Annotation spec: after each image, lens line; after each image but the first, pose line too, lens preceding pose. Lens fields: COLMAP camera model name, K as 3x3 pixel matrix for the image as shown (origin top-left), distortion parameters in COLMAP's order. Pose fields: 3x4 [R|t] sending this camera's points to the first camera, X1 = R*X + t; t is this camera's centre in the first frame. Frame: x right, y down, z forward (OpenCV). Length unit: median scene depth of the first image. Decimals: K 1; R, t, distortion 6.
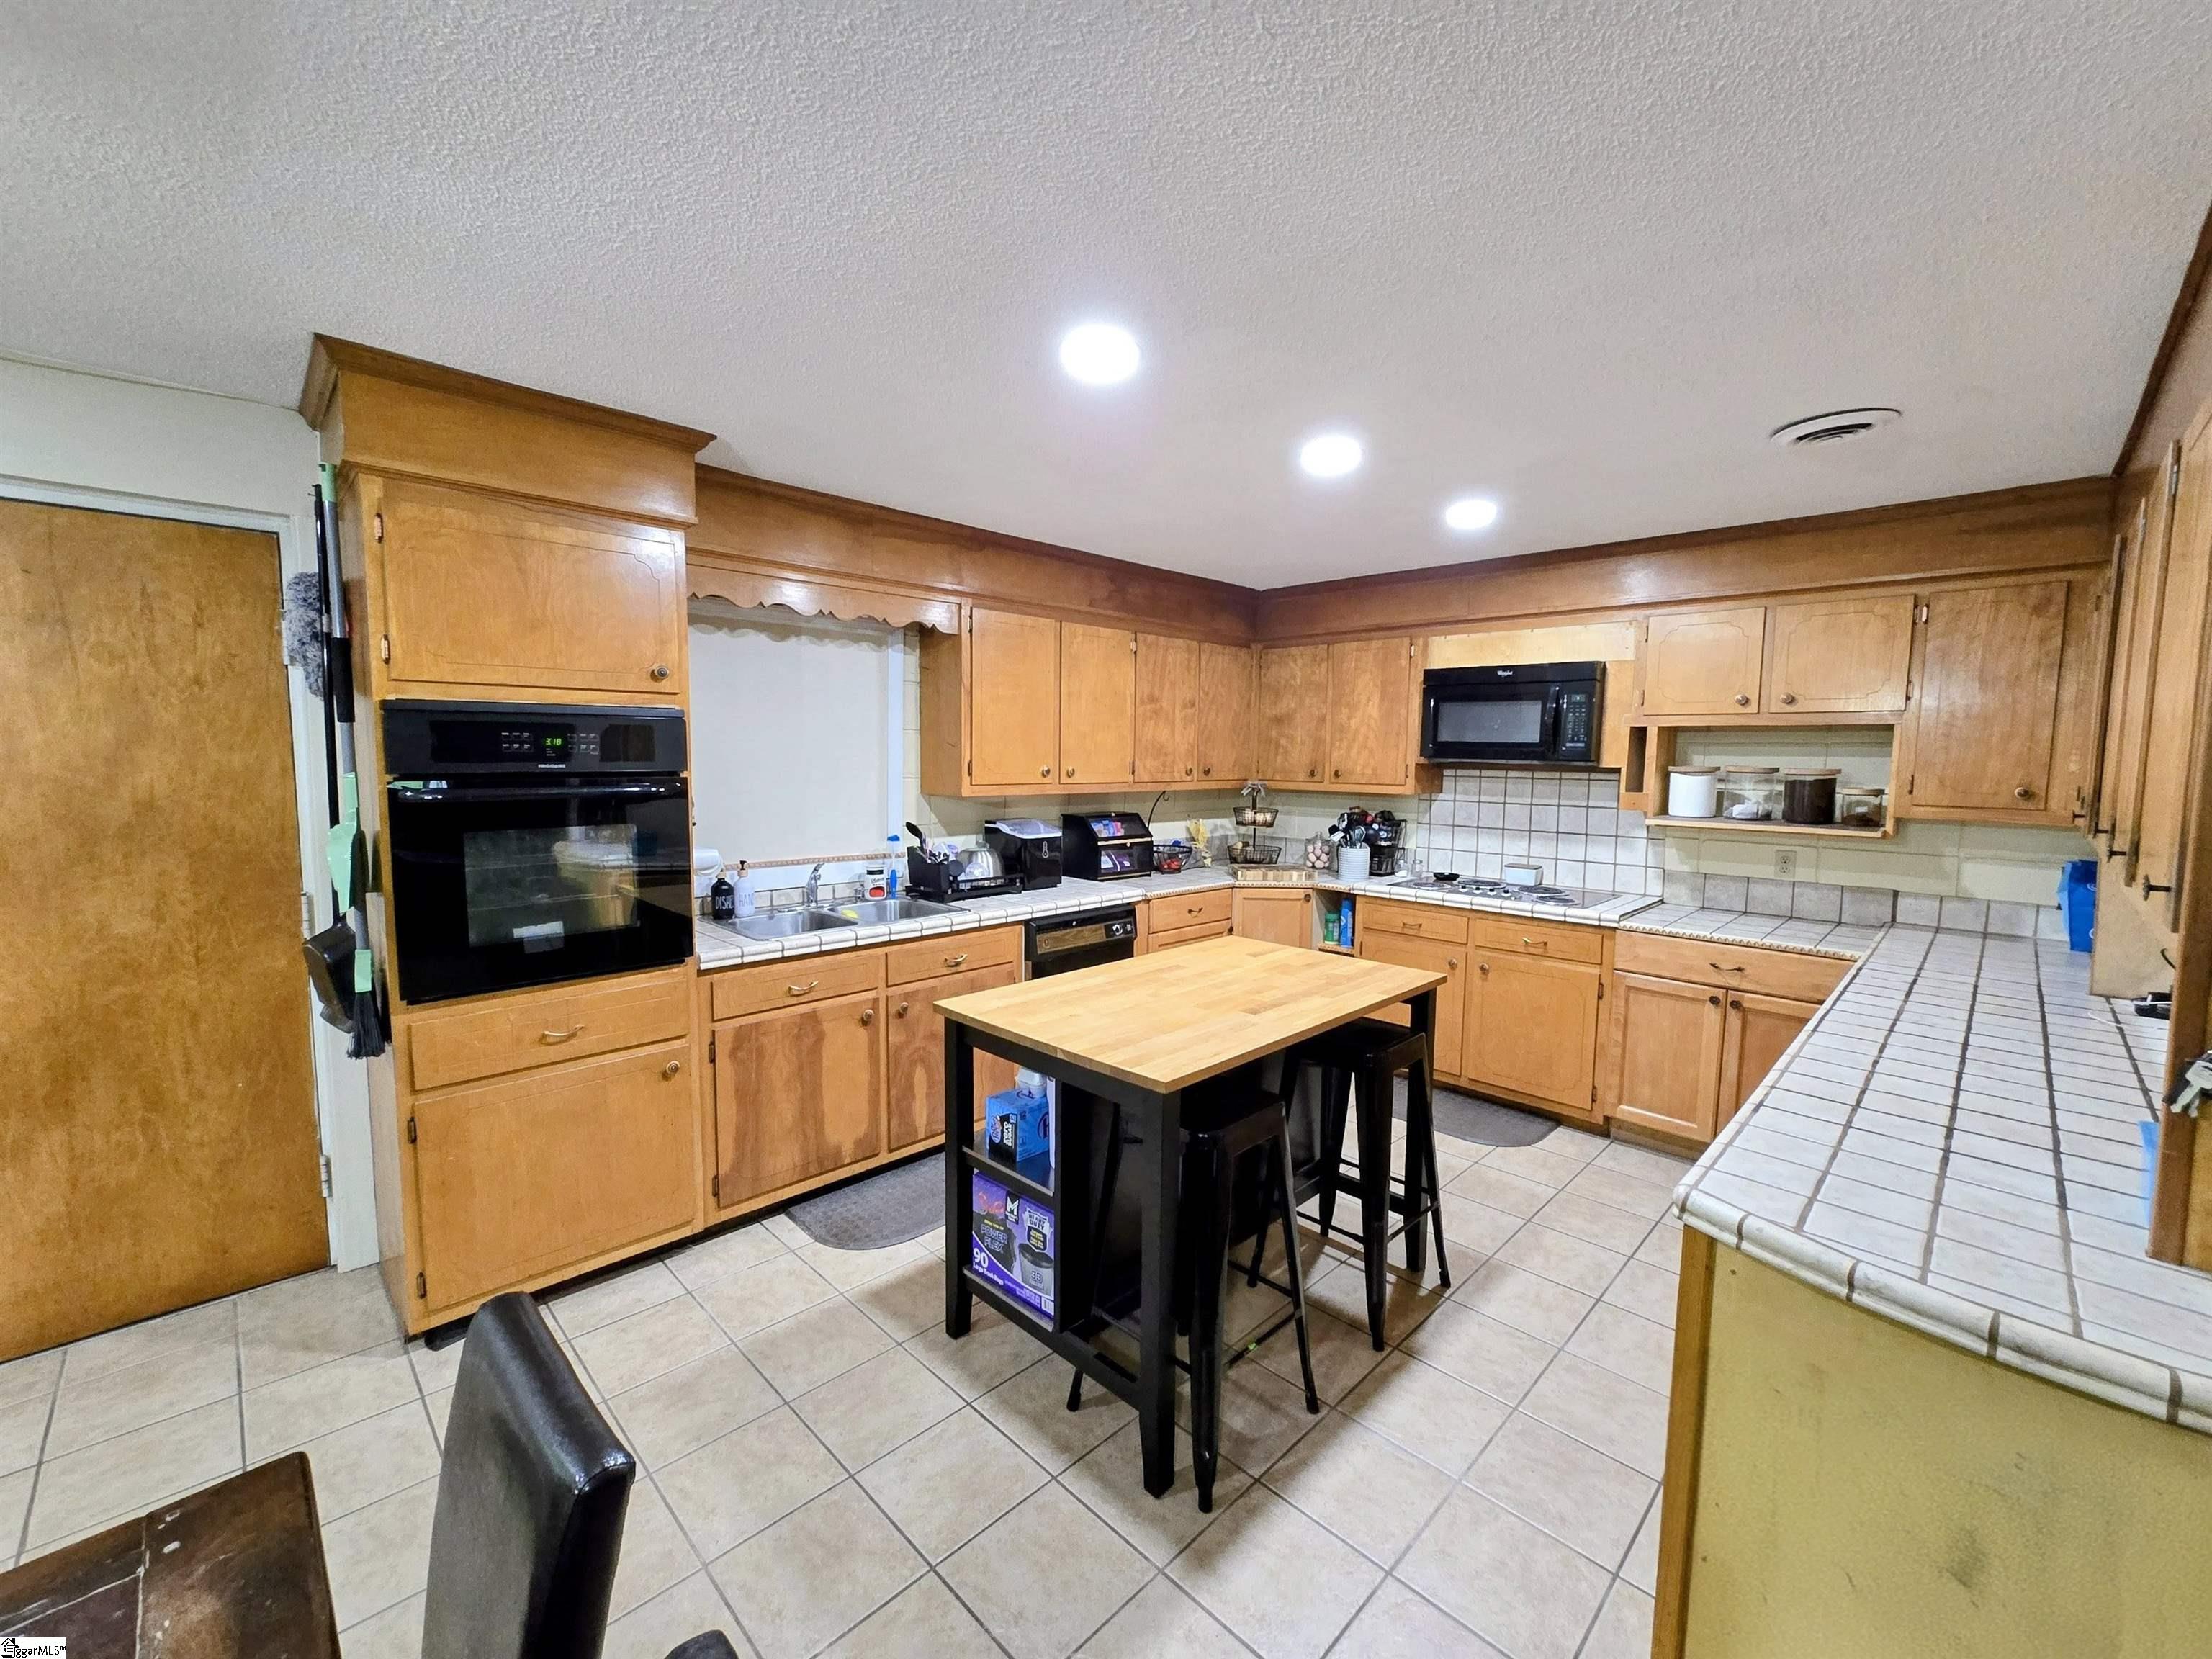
lens RADIAL K [[903.2, 0, 1114.0], [0, 903.2, 826.1], [0, 0, 1]] dist [-0.003204, 0.001371]
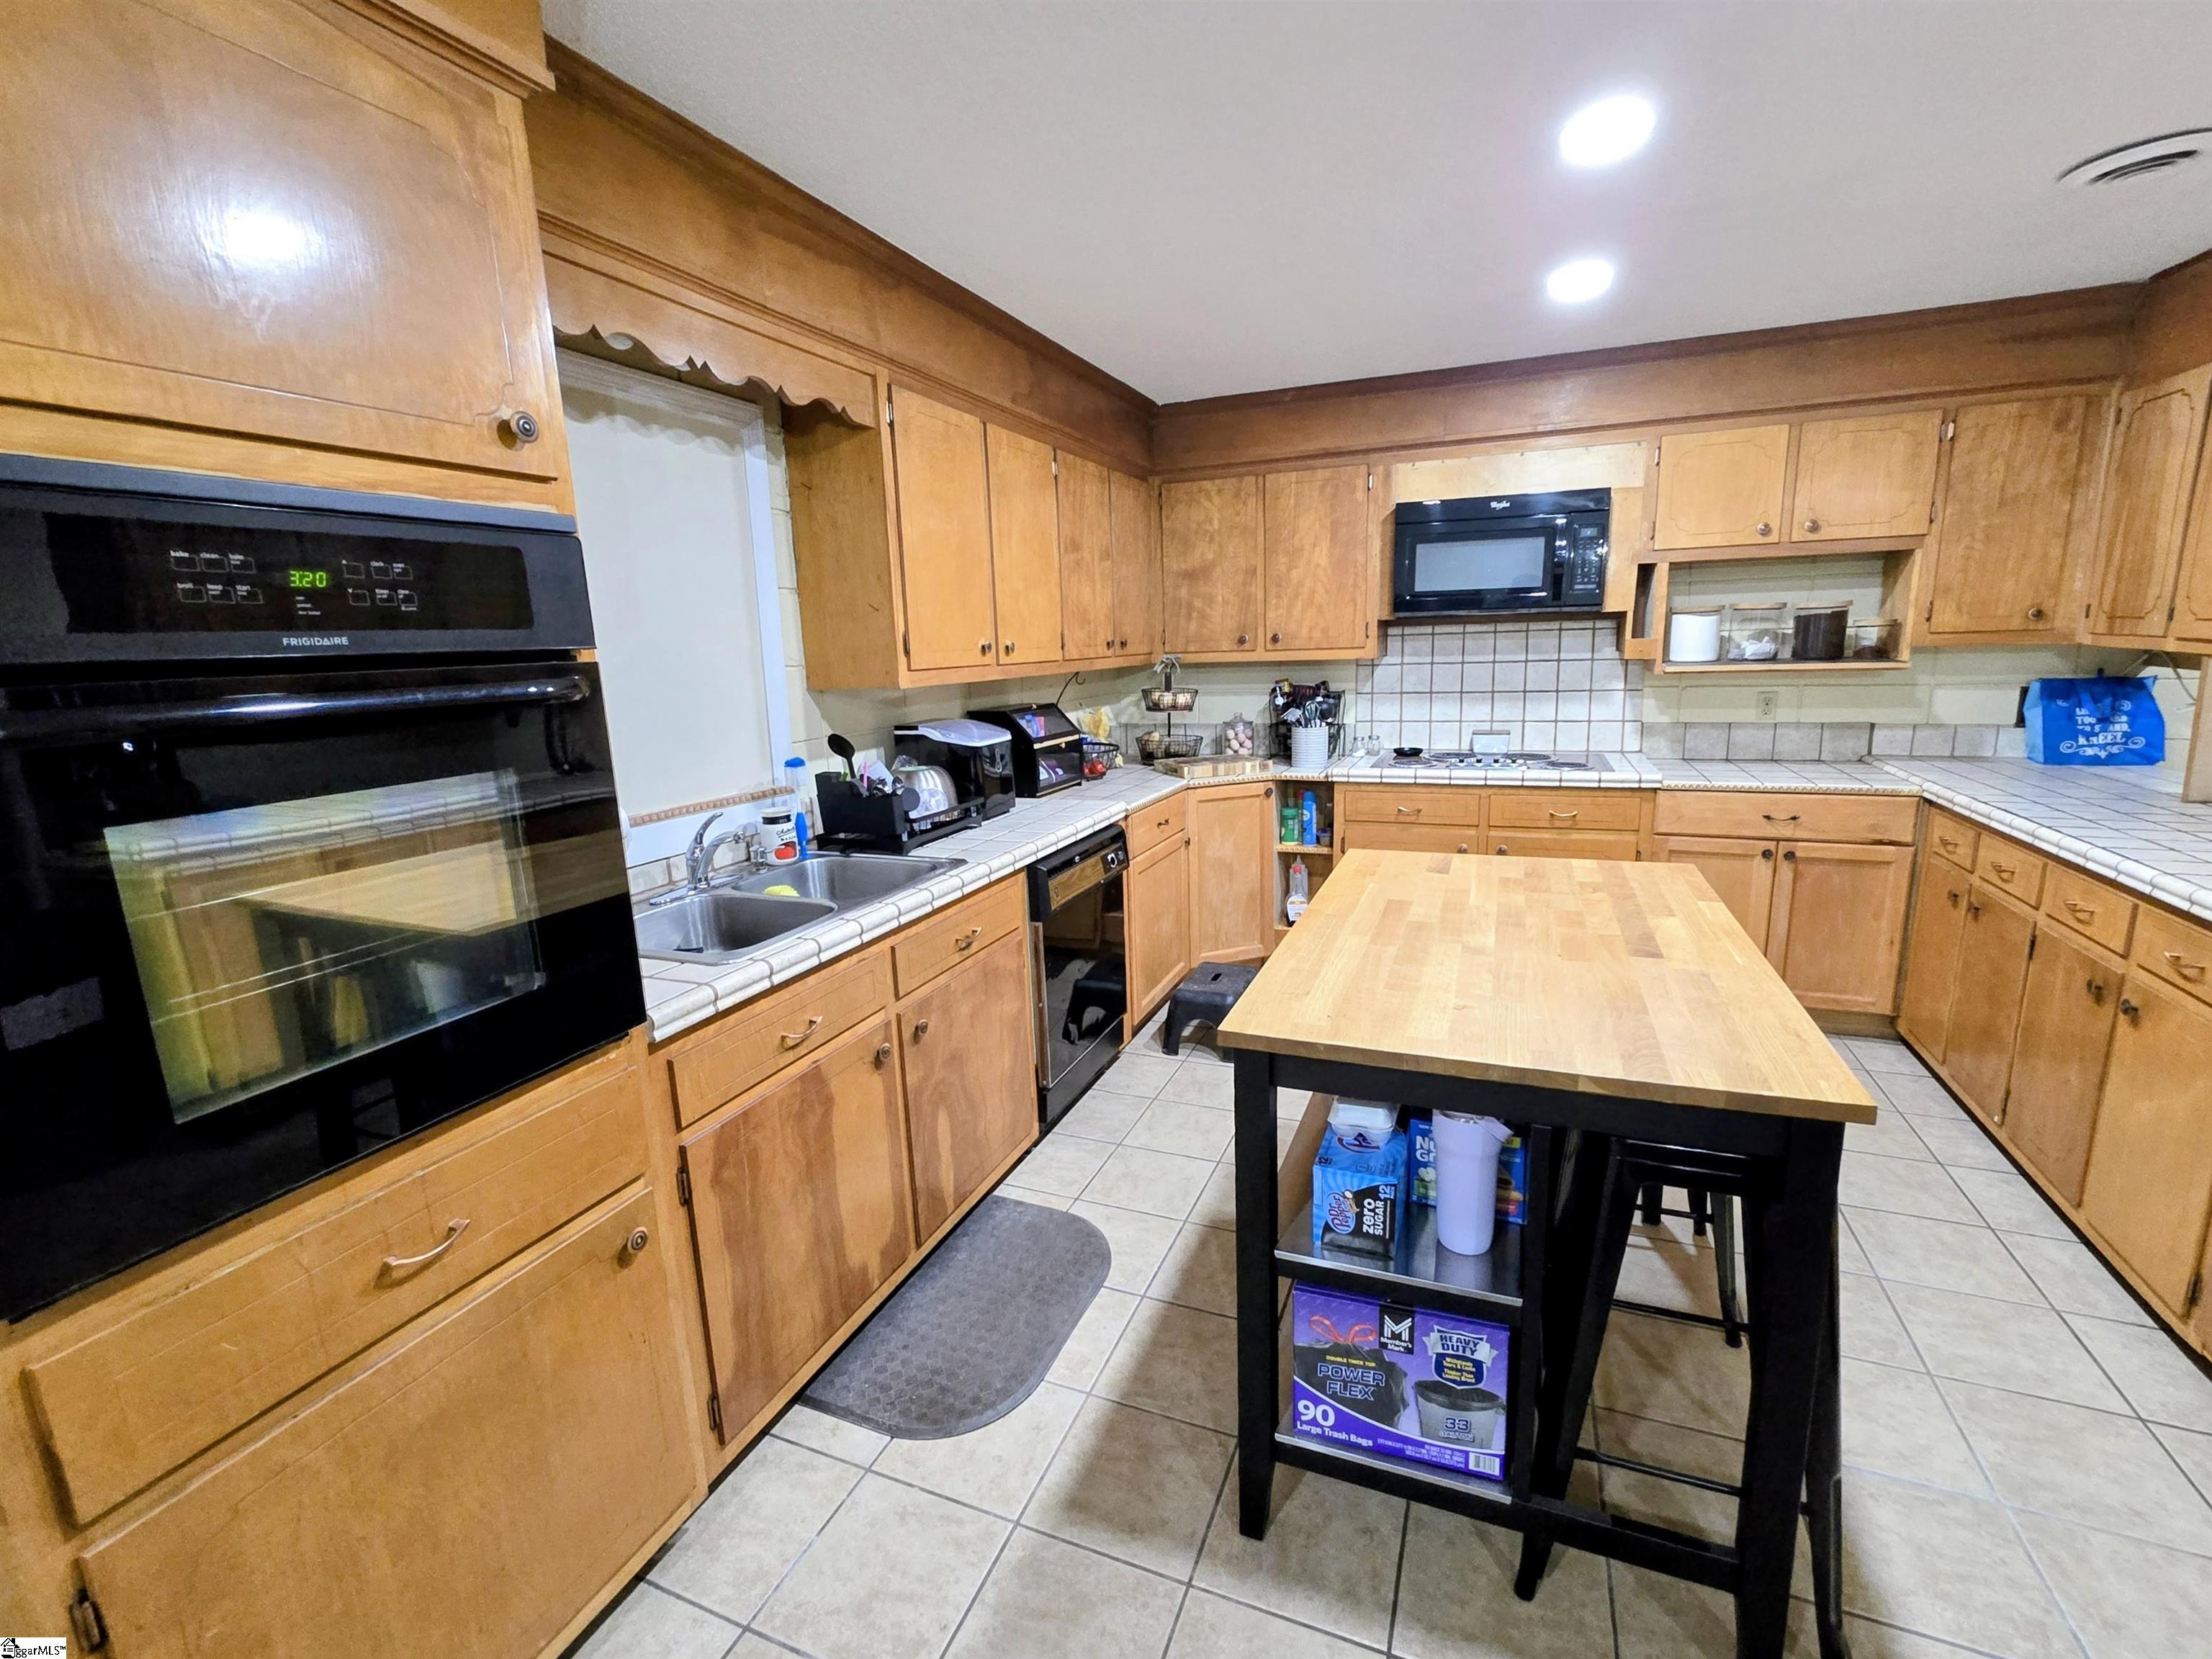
lens RADIAL K [[965.8, 0, 1109.7], [0, 965.8, 826.7], [0, 0, 1]] dist [-0.000829, 0.000546]
pose [[0.923886, -0.114330, 0.365190, -0.313303], [0.075762, 0.990084, 0.118297, -0.005612], [-0.375093, -0.081625, 0.923386, 0.313945]]
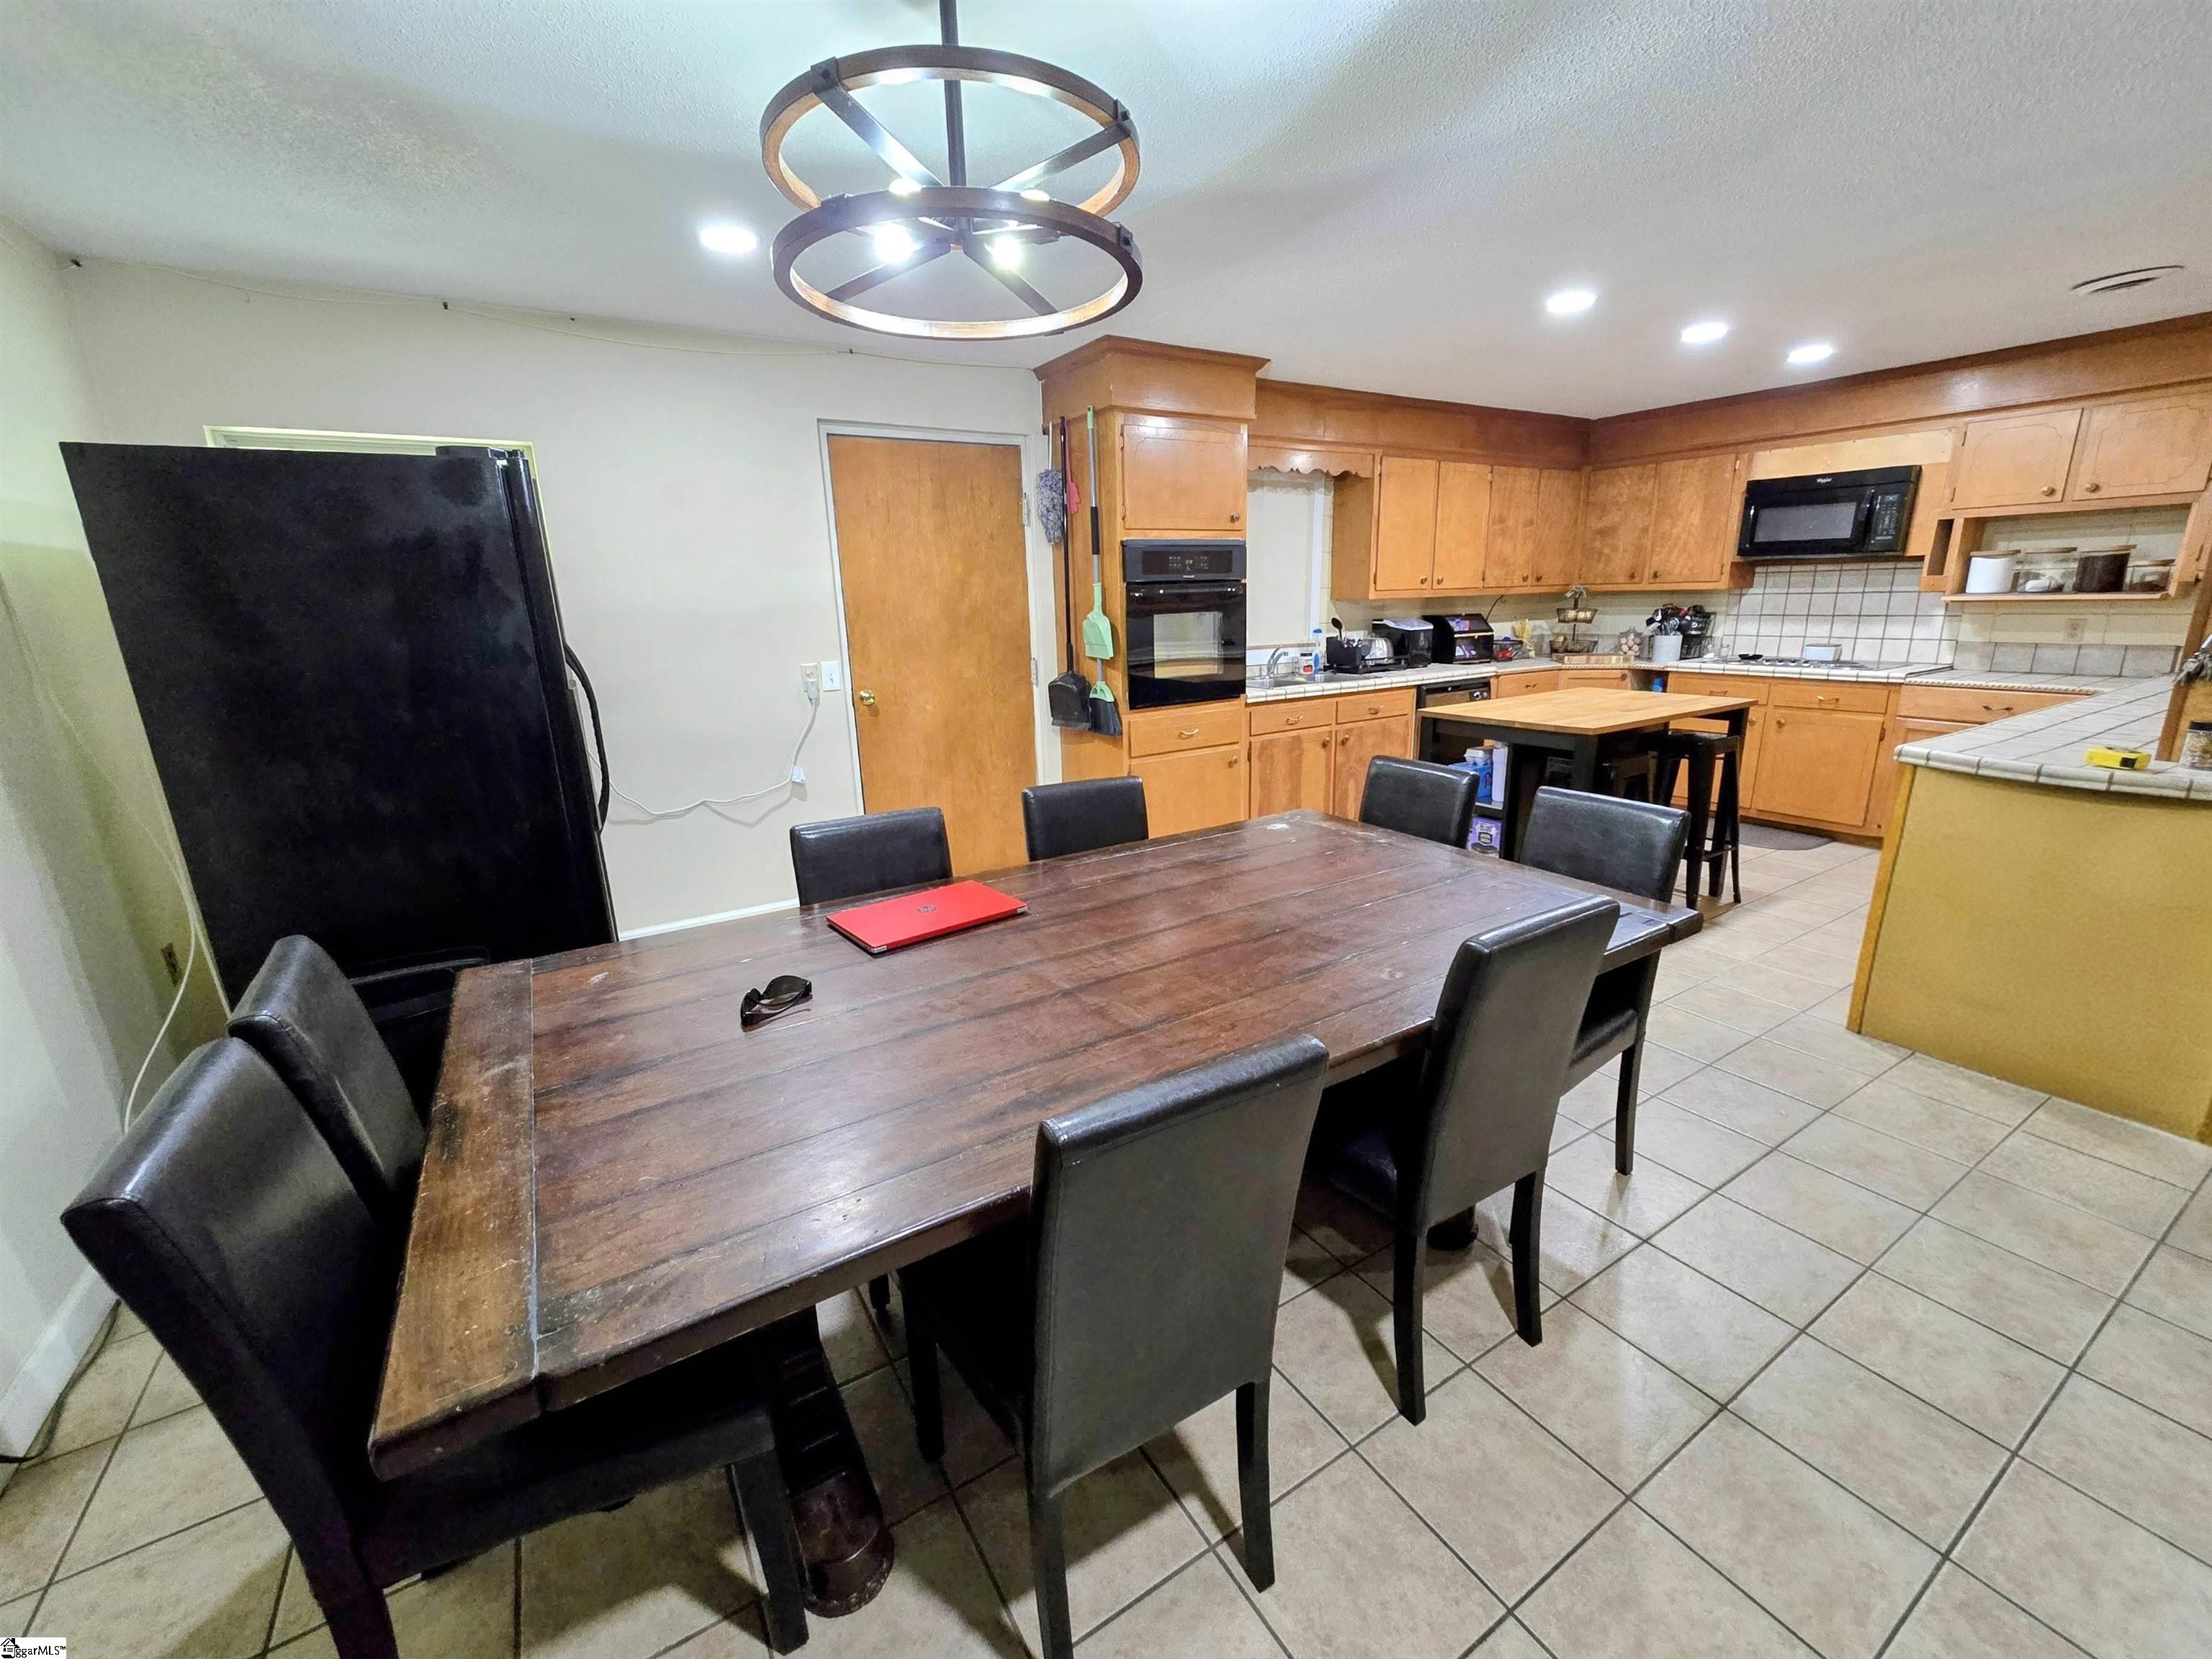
lens RADIAL K [[903.2, 0, 1112.9], [0, 903.2, 827.9], [0, 0, 1]] dist [-0.003204, 0.001371]
pose [[0.972860, 0.020413, -0.230494, -0.240016], [0.019835, 0.985078, 0.170963, 0.074619], [0.230544, -0.170895, 0.957938, -0.530275]]
